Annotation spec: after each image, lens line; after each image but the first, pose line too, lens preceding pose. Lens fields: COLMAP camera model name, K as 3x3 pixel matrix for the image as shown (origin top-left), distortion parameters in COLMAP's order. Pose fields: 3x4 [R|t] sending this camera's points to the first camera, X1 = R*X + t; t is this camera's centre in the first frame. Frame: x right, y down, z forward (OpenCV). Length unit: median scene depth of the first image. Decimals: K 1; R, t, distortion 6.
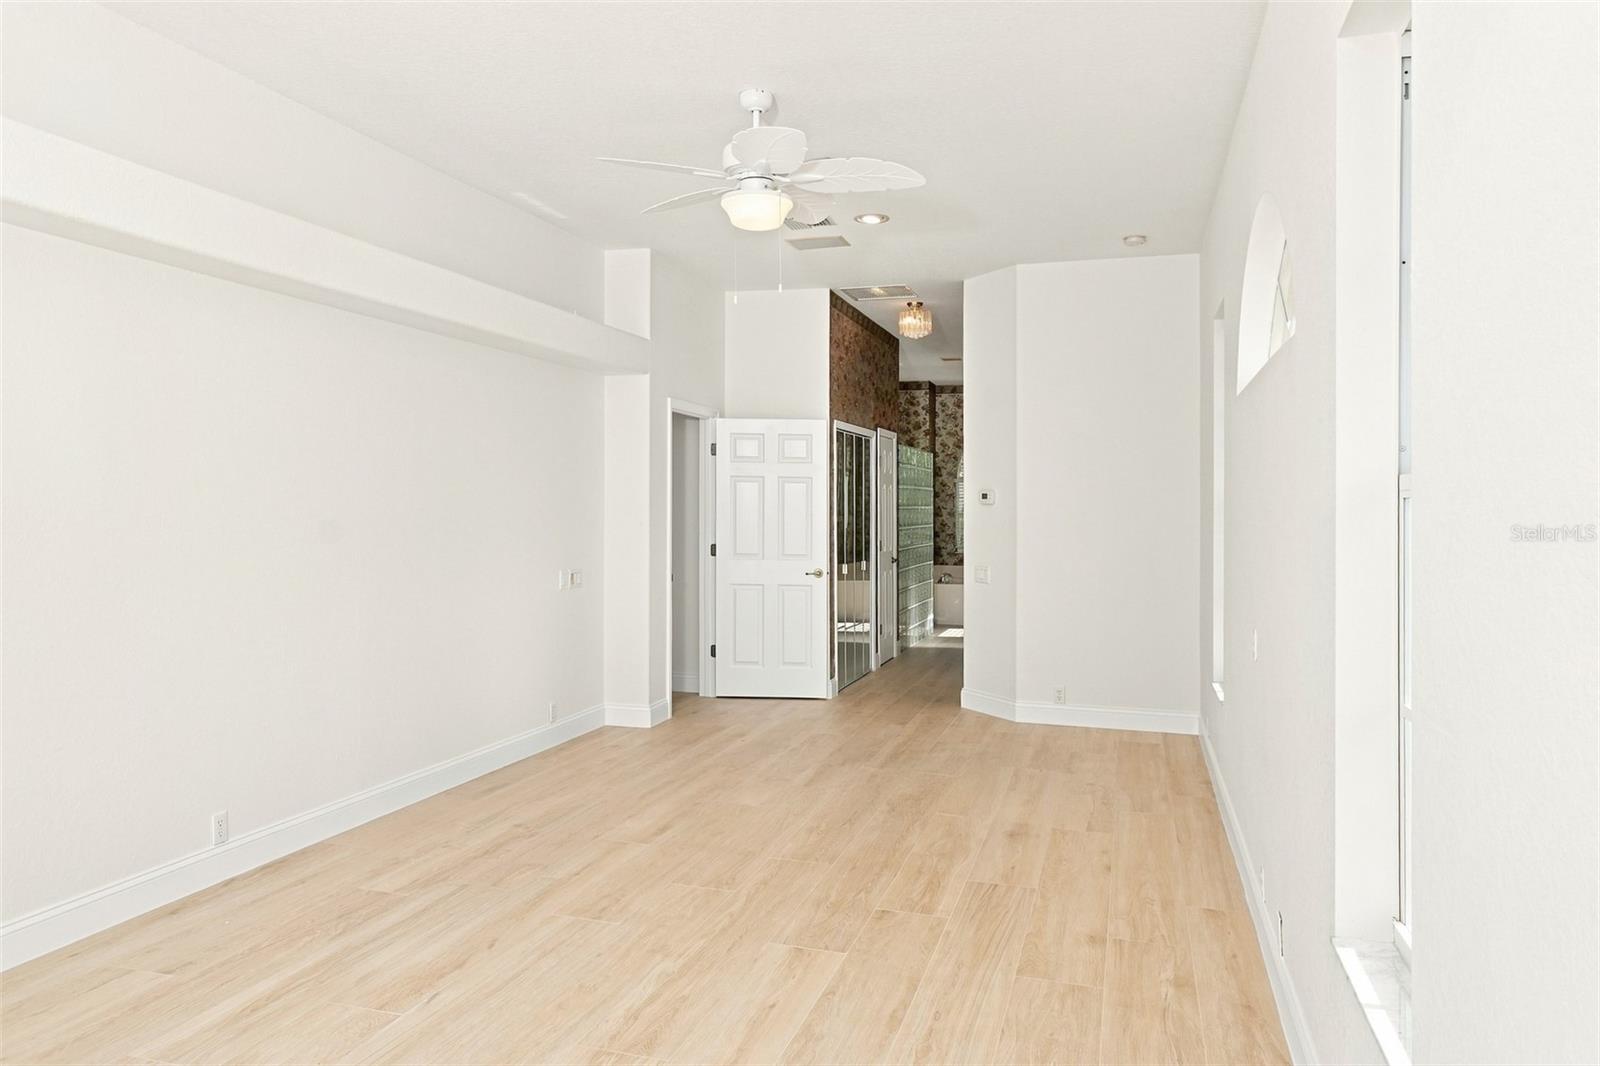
lens RADIAL K [[1127.4, 0, 799.8], [0, 1127.4, 530.1], [0, 0, 1]] dist [-0.003009, 0.002838]
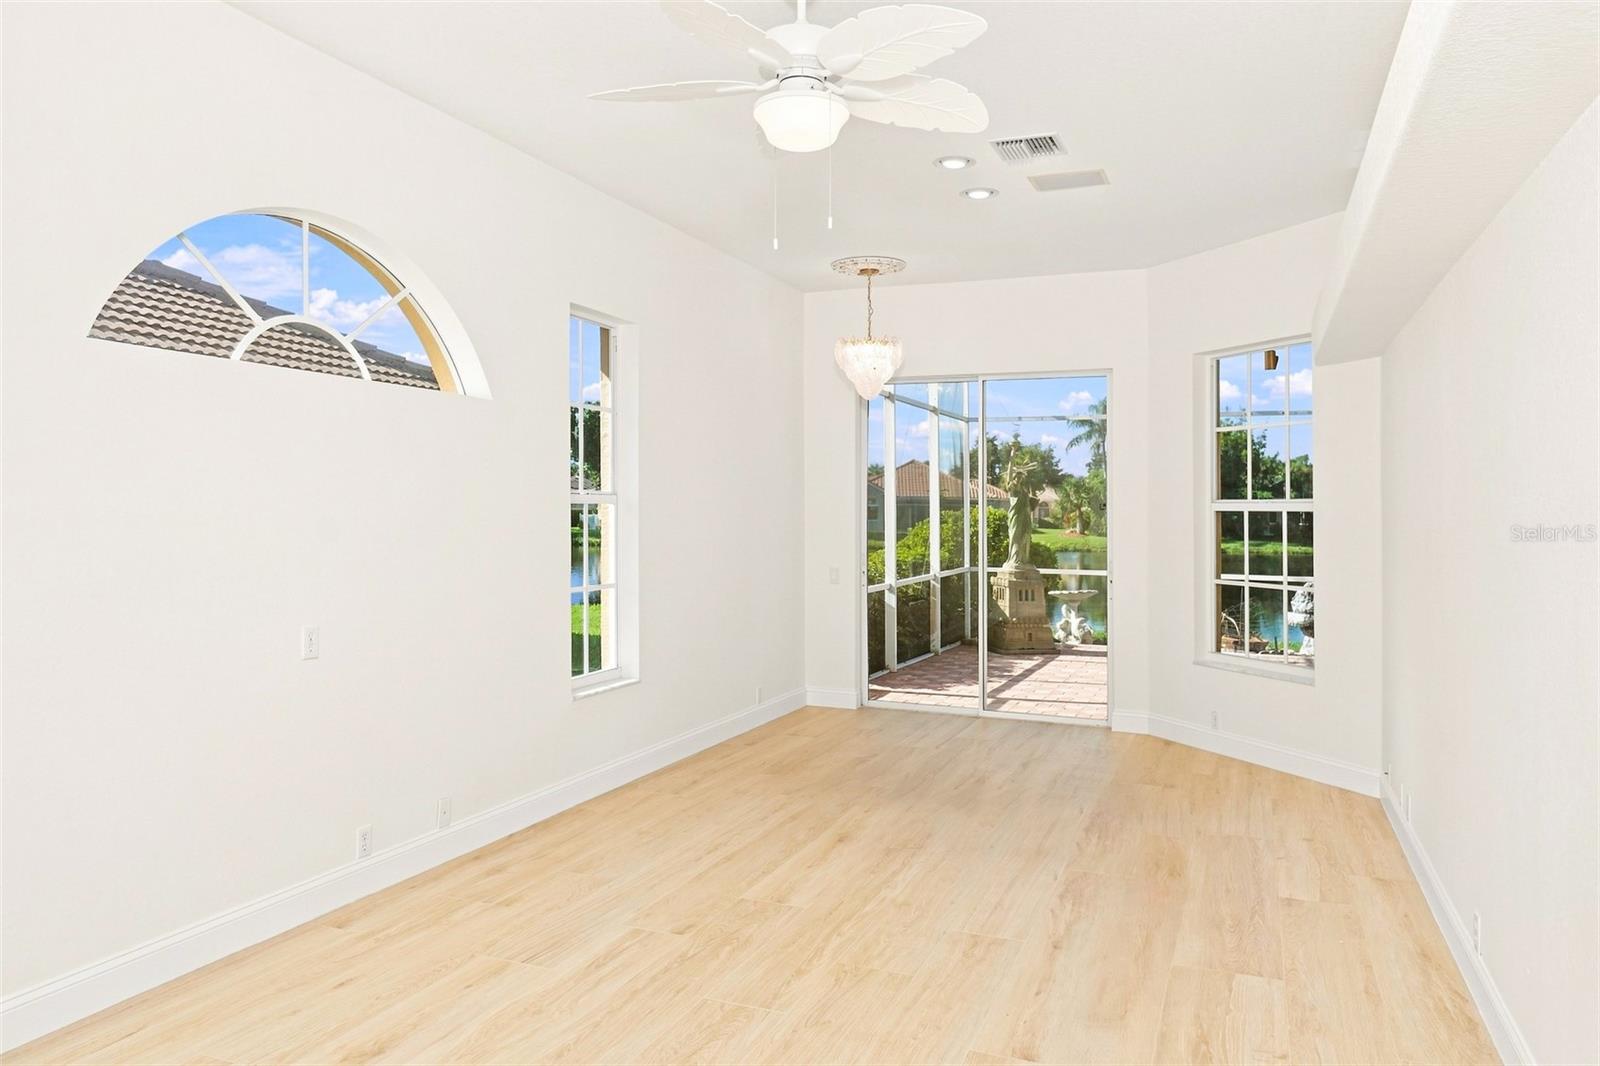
lens RADIAL K [[1127.4, 0, 800.7], [0, 1127.4, 528.9], [0, 0, 1]] dist [-0.003009, 0.002838]
pose [[-0.995697, -0.024467, 0.089377, -0.106219], [-0.020981, 0.998990, 0.039732, -0.047771], [-0.090258, 0.037686, -0.995205, 1.968111]]
